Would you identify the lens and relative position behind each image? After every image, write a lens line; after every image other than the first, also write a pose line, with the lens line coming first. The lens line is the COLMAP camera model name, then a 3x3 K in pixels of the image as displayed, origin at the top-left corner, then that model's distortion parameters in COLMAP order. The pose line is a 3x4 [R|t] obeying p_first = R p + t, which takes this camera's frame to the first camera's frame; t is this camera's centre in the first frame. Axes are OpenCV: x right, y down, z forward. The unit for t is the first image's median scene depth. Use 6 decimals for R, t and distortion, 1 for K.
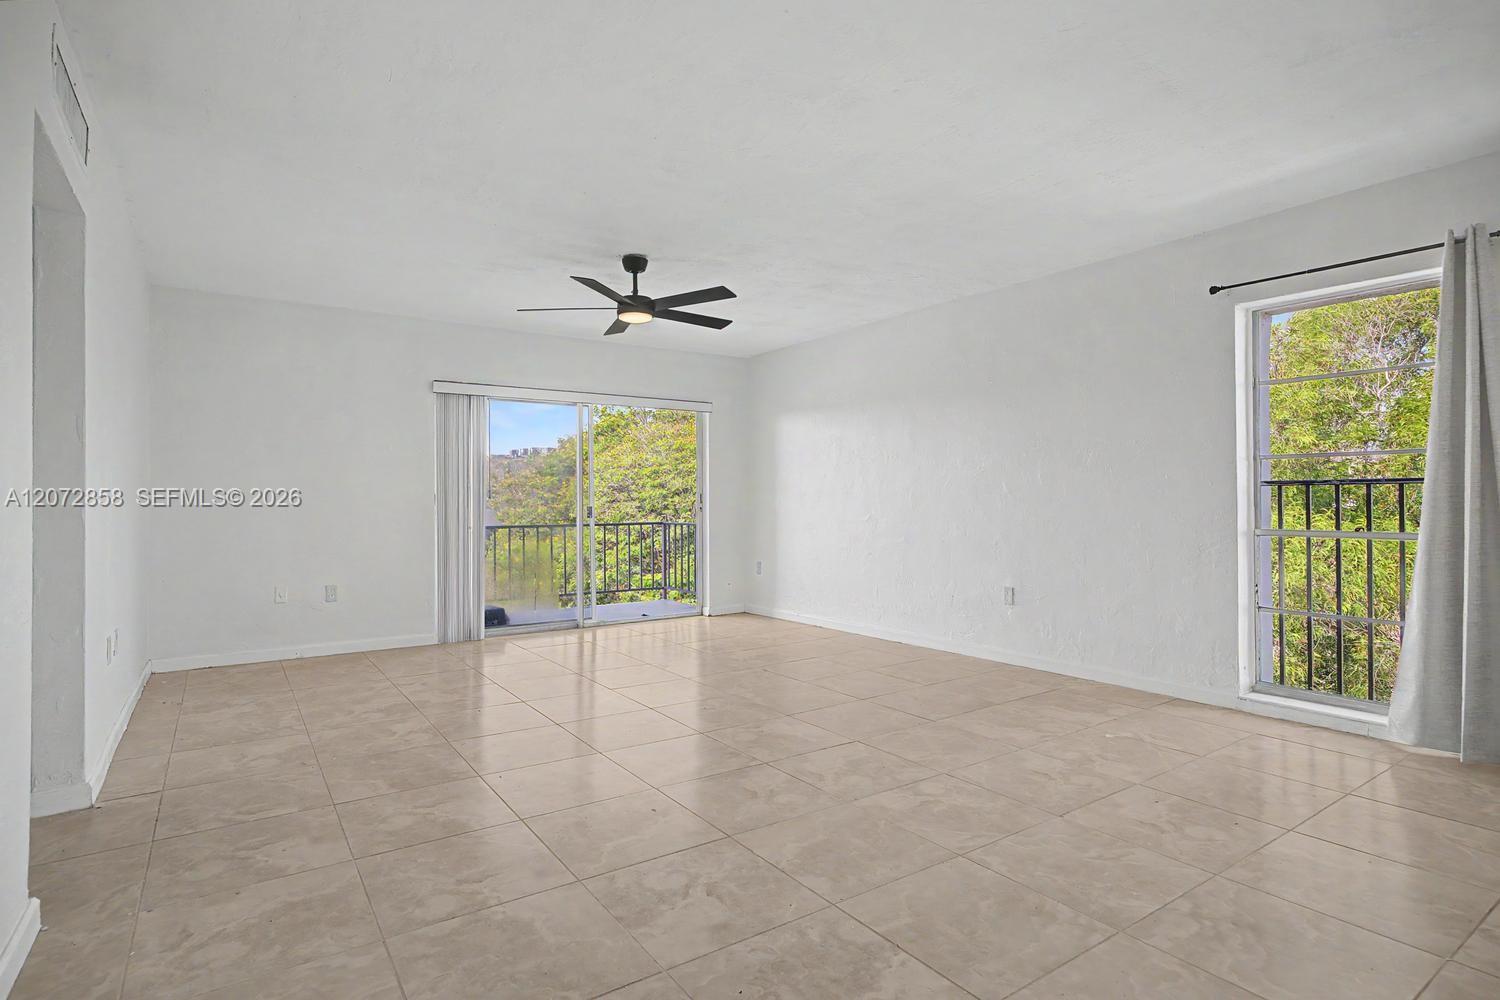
lens RADIAL K [[758.0, 0, 745.8], [0, 758.0, 502.2], [0, 0, 1]] dist [-0.016339, -0.000761]
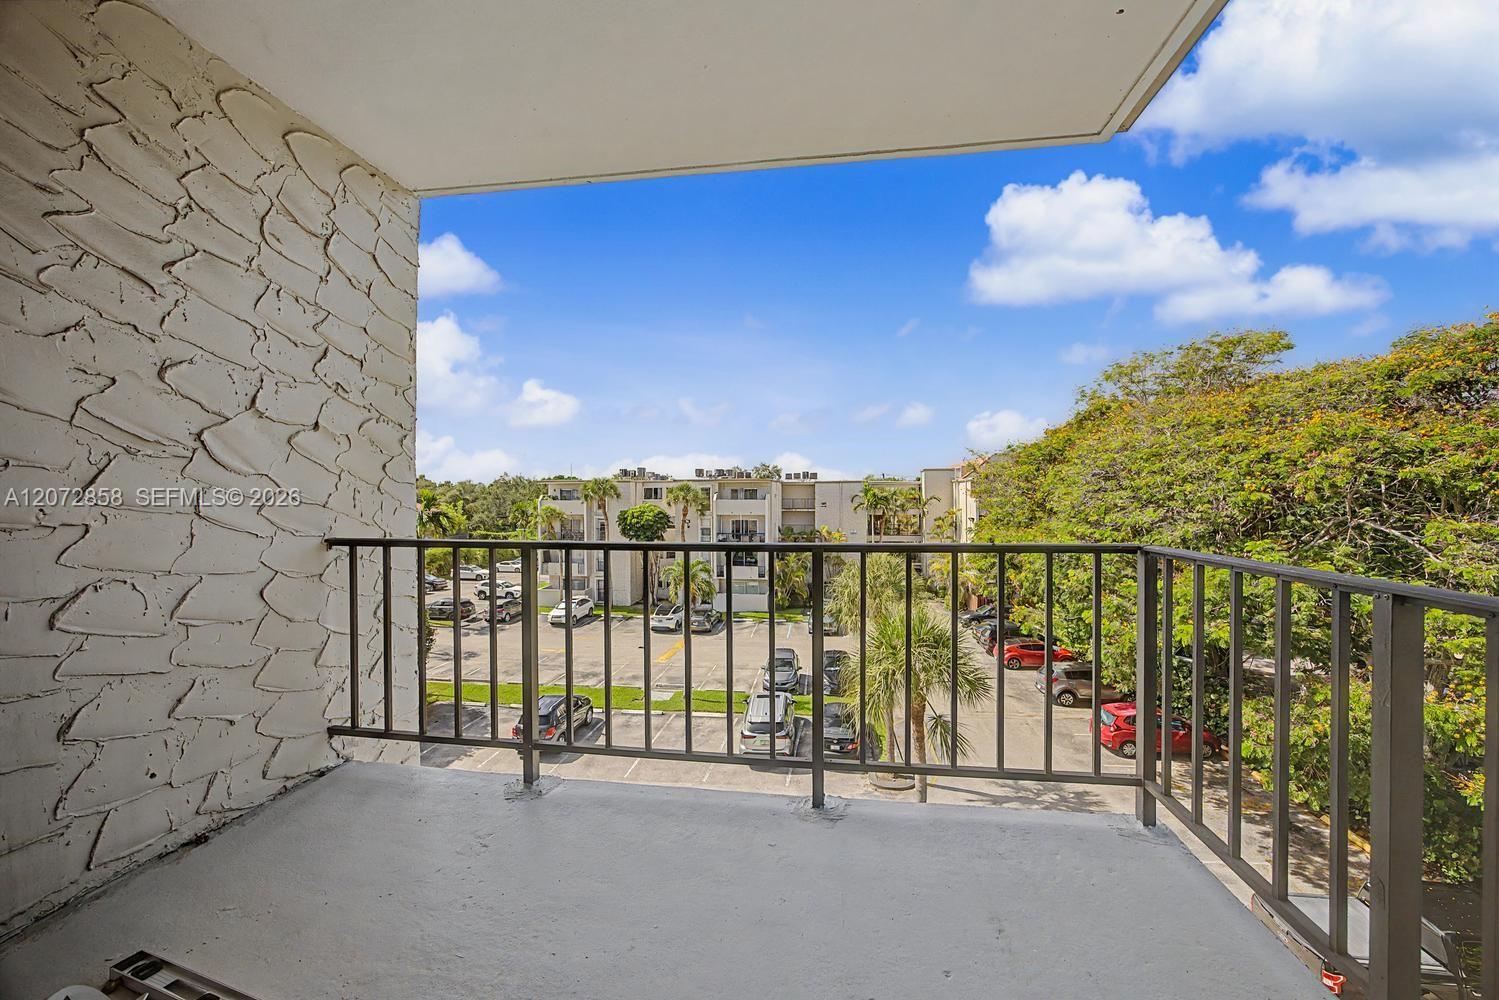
lens RADIAL K [[589.0, 0, 758.5], [0, 589.0, 496.0], [0, 0, 1]] dist [-0.016457, 0.001788]
pose [[0.749721, -0.000580, -0.661754, -0.024320], [0.004241, 0.999983, 0.003929, 0.000412], [0.661740, -0.005752, 0.749711, 0.252333]]
